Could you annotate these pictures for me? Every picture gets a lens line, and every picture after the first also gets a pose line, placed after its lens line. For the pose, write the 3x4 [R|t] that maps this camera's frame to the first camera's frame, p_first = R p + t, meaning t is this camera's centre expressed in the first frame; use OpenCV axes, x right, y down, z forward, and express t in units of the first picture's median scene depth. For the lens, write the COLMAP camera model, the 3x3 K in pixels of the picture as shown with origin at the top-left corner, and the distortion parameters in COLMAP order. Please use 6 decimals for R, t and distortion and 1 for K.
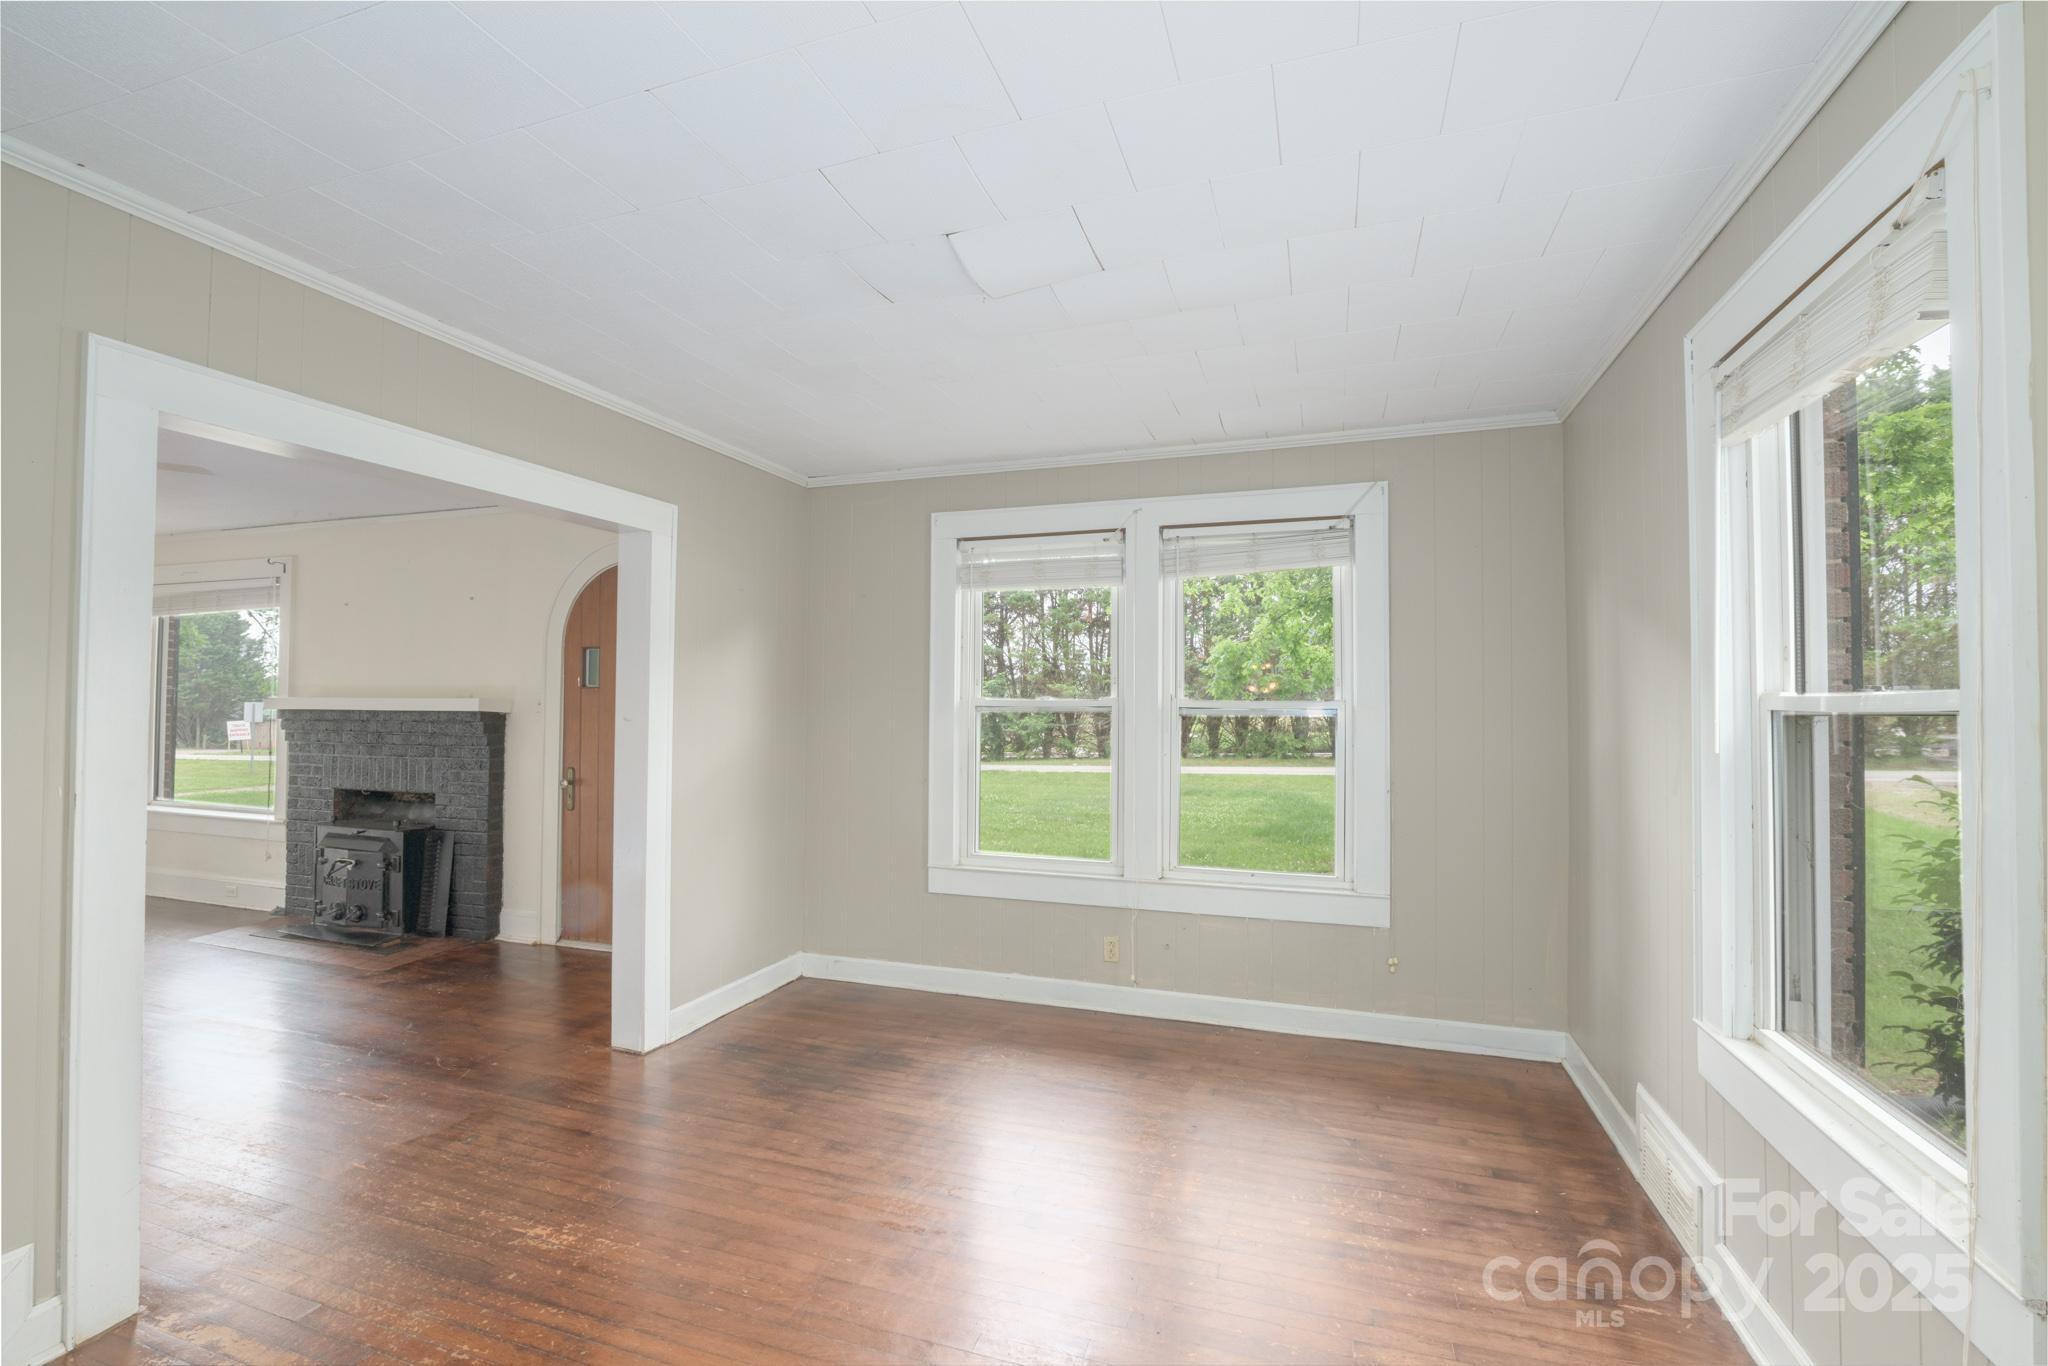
lens RADIAL K [[878.5, 0, 1029.5], [0, 878.5, 696.7], [0, 0, 1]] dist [-0.001211, -0.000008]
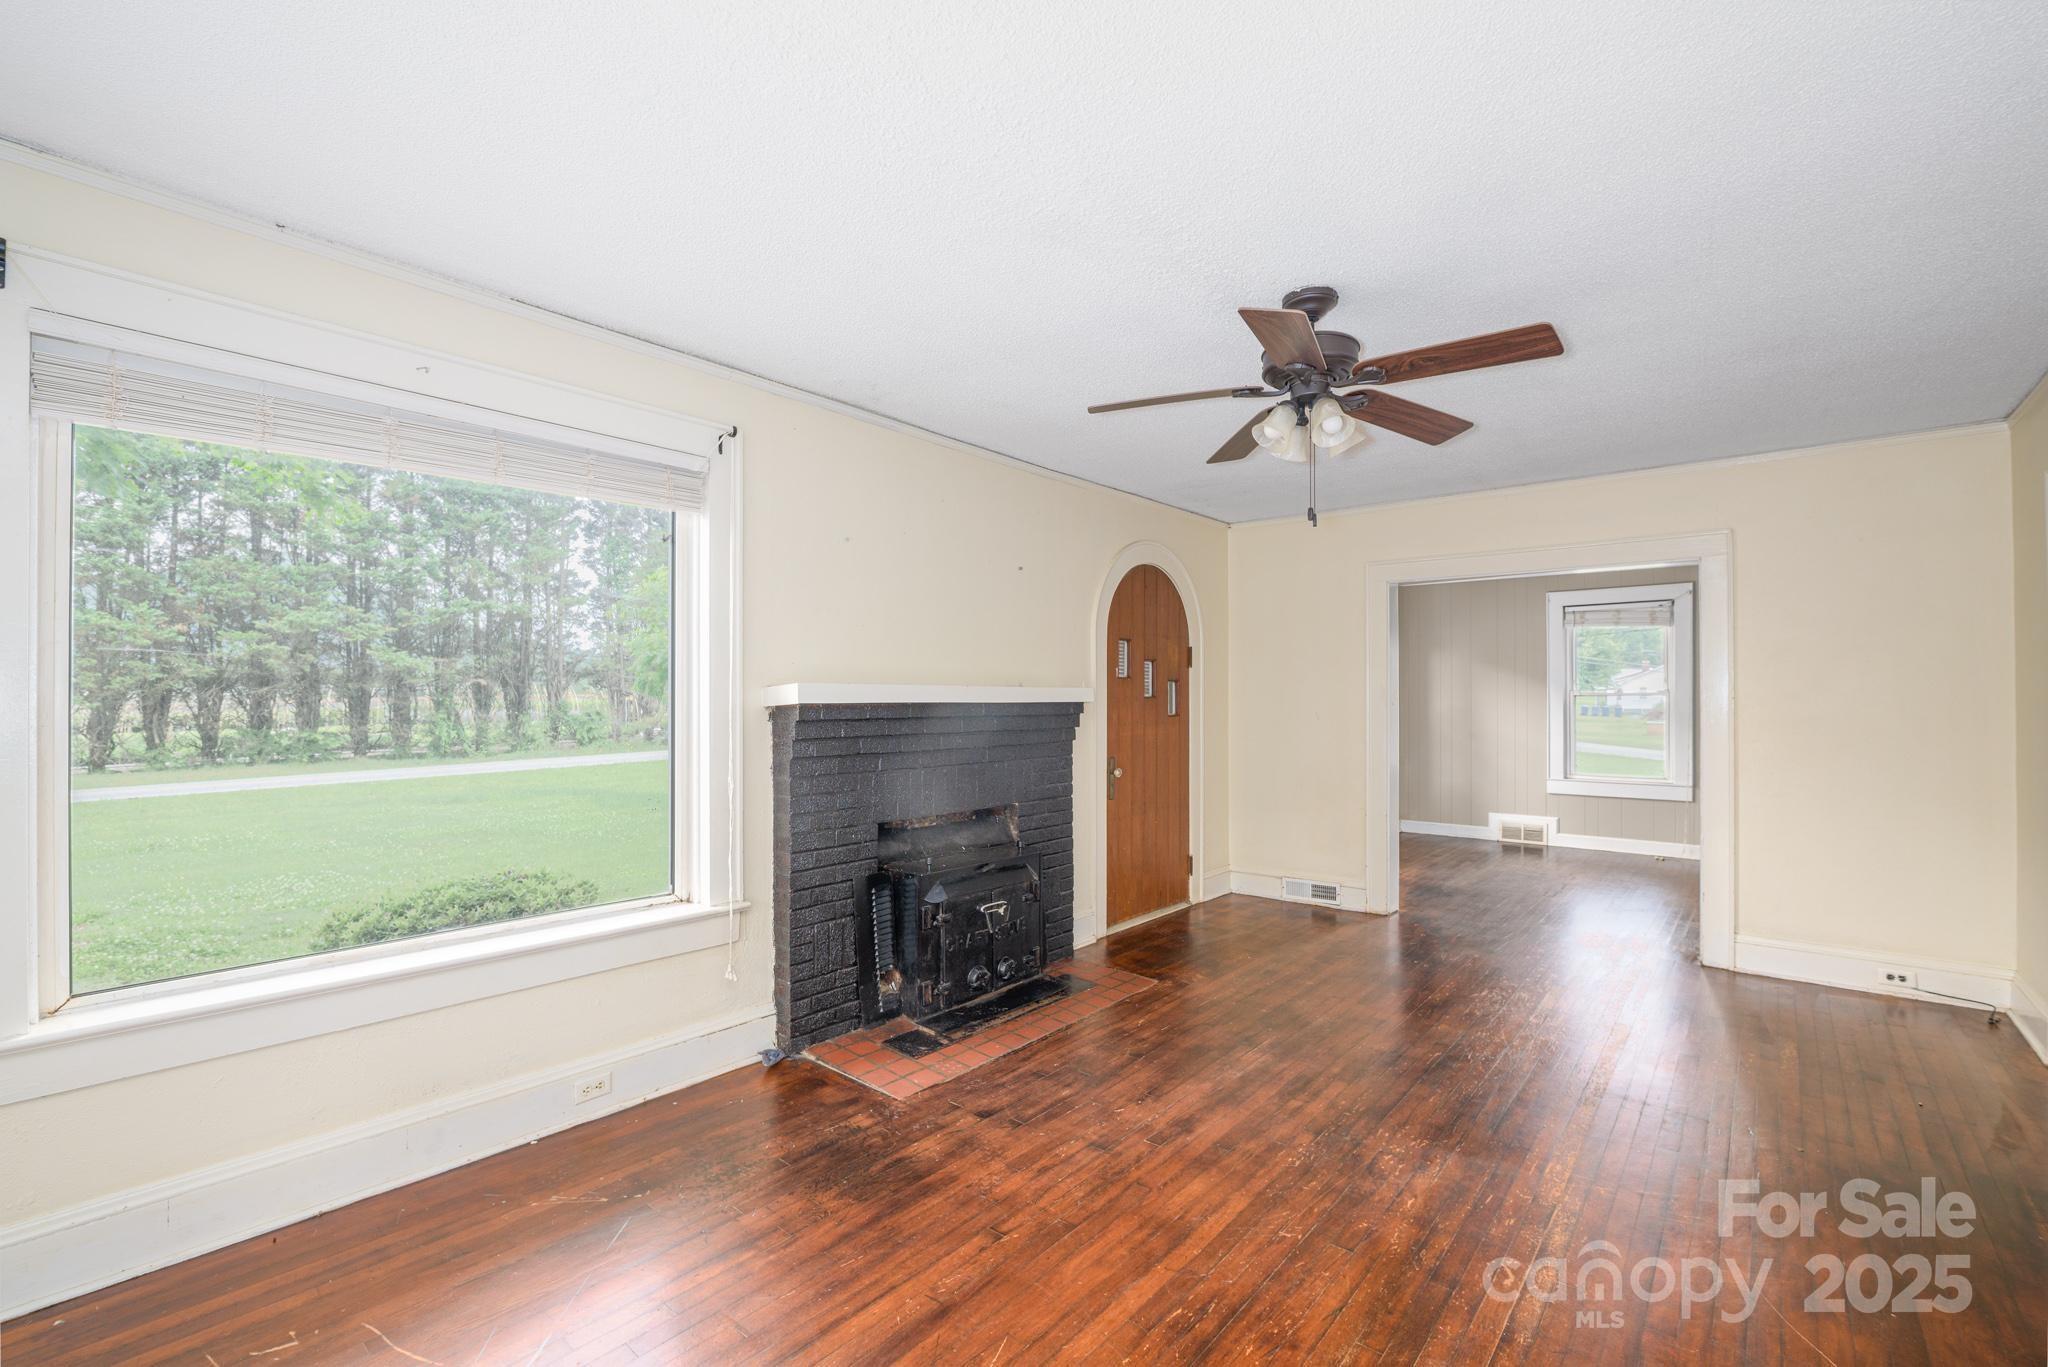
lens RADIAL K [[878.5, 0, 1029.5], [0, 878.5, 697.2], [0, 0, 1]] dist [-0.001211, -0.000008]
pose [[0.363498, -0.002629, 0.931591, -1.360947], [-0.010135, 0.999926, 0.006777, 0.004563], [-0.931540, -0.011905, 0.363445, 0.653024]]
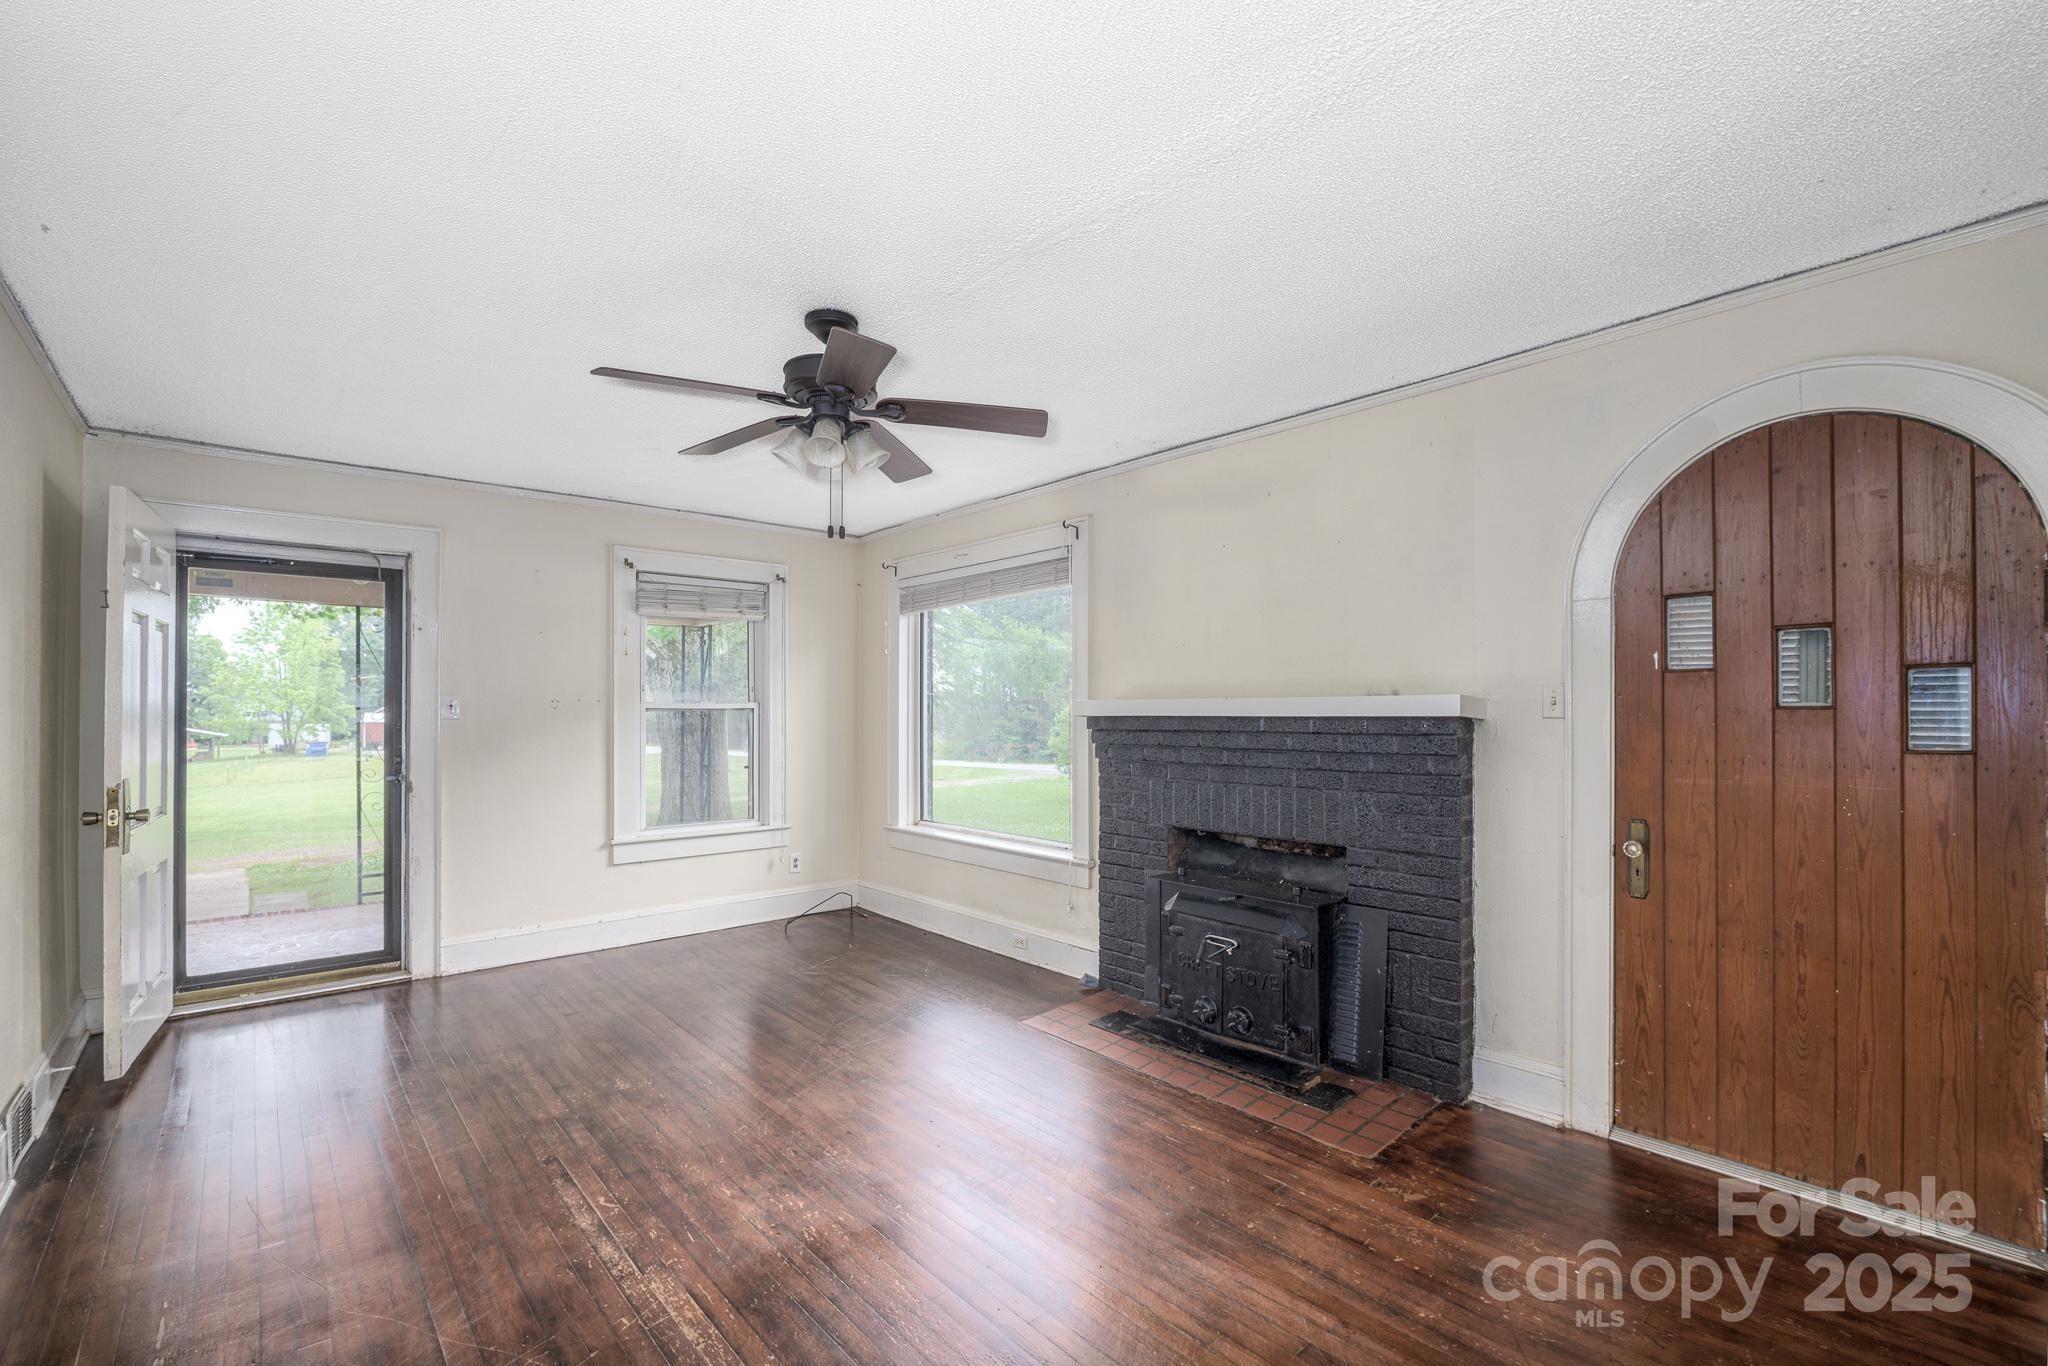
lens RADIAL K [[876.8, 0, 1027.5], [0, 876.8, 705.4], [0, 0, 1]] dist [-0.000731, -0.000058]
pose [[0.877021, -0.011714, -0.480309, -0.544627], [0.014528, 0.999892, 0.002141, 0.003027], [0.480232, -0.008856, 0.877097, 0.315318]]
